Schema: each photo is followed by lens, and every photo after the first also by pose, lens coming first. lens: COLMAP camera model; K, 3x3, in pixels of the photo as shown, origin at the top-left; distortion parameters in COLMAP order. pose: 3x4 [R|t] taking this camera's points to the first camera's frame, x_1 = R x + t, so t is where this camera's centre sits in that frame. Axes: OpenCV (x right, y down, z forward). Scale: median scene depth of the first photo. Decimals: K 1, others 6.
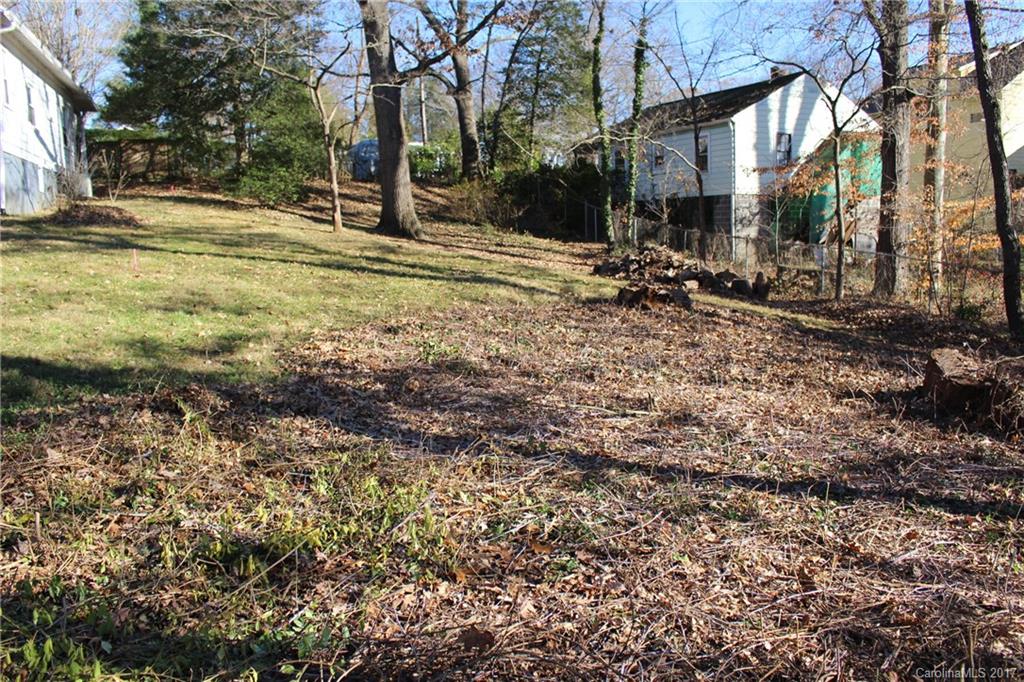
lens RADIAL K [[853.3, 0, 512.0], [0, 853.3, 341.0], [0, 0, 1]] dist [-0.153639, 0.119964]
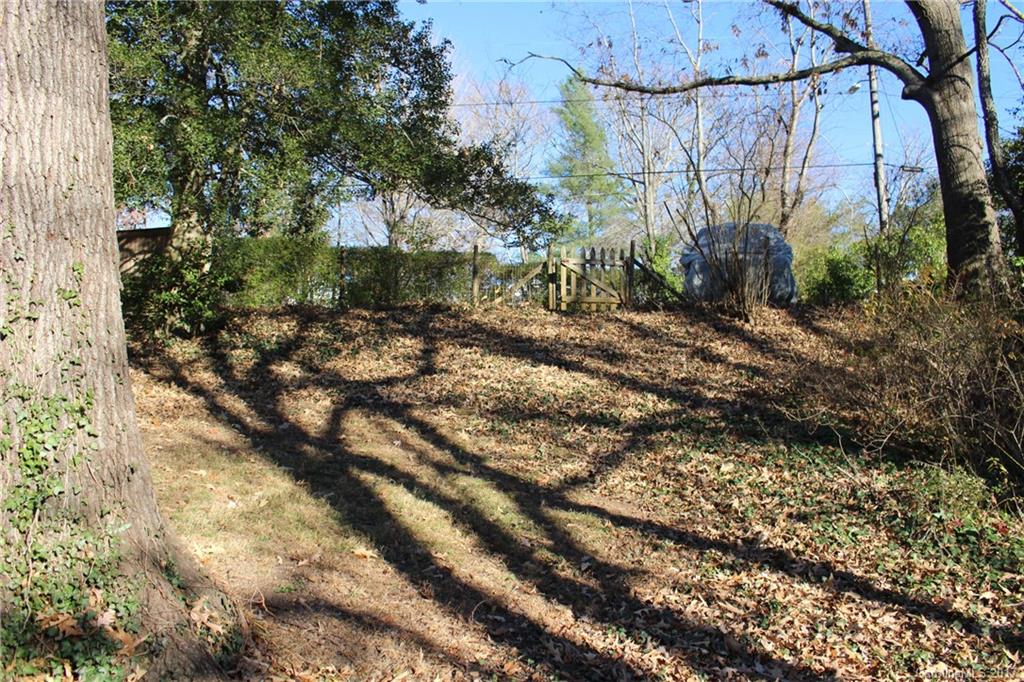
lens RADIAL K [[853.3, 0, 512.0], [0, 853.3, 341.0], [0, 0, 1]] dist [-0.153639, 0.119964]
pose [[0.806977, -0.028881, -0.589876, 0.002233], [-0.084903, 0.982755, -0.164268, -0.135593], [0.584448, 0.182642, 0.790609, 0.845146]]
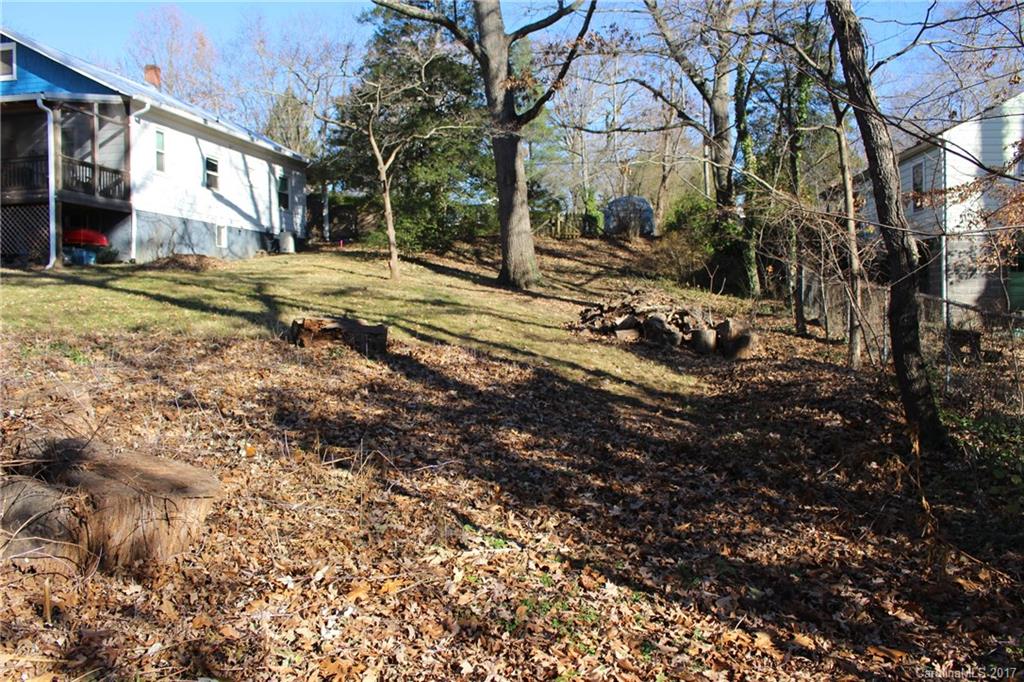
lens RADIAL K [[853.3, 0, 512.0], [0, 853.3, 341.0], [0, 0, 1]] dist [-0.153639, 0.119964]
pose [[0.861711, 0.027175, -0.506671, 0.304059], [-0.070887, 0.995219, -0.067182, -0.001810], [0.502423, 0.093808, 0.859518, 0.174107]]
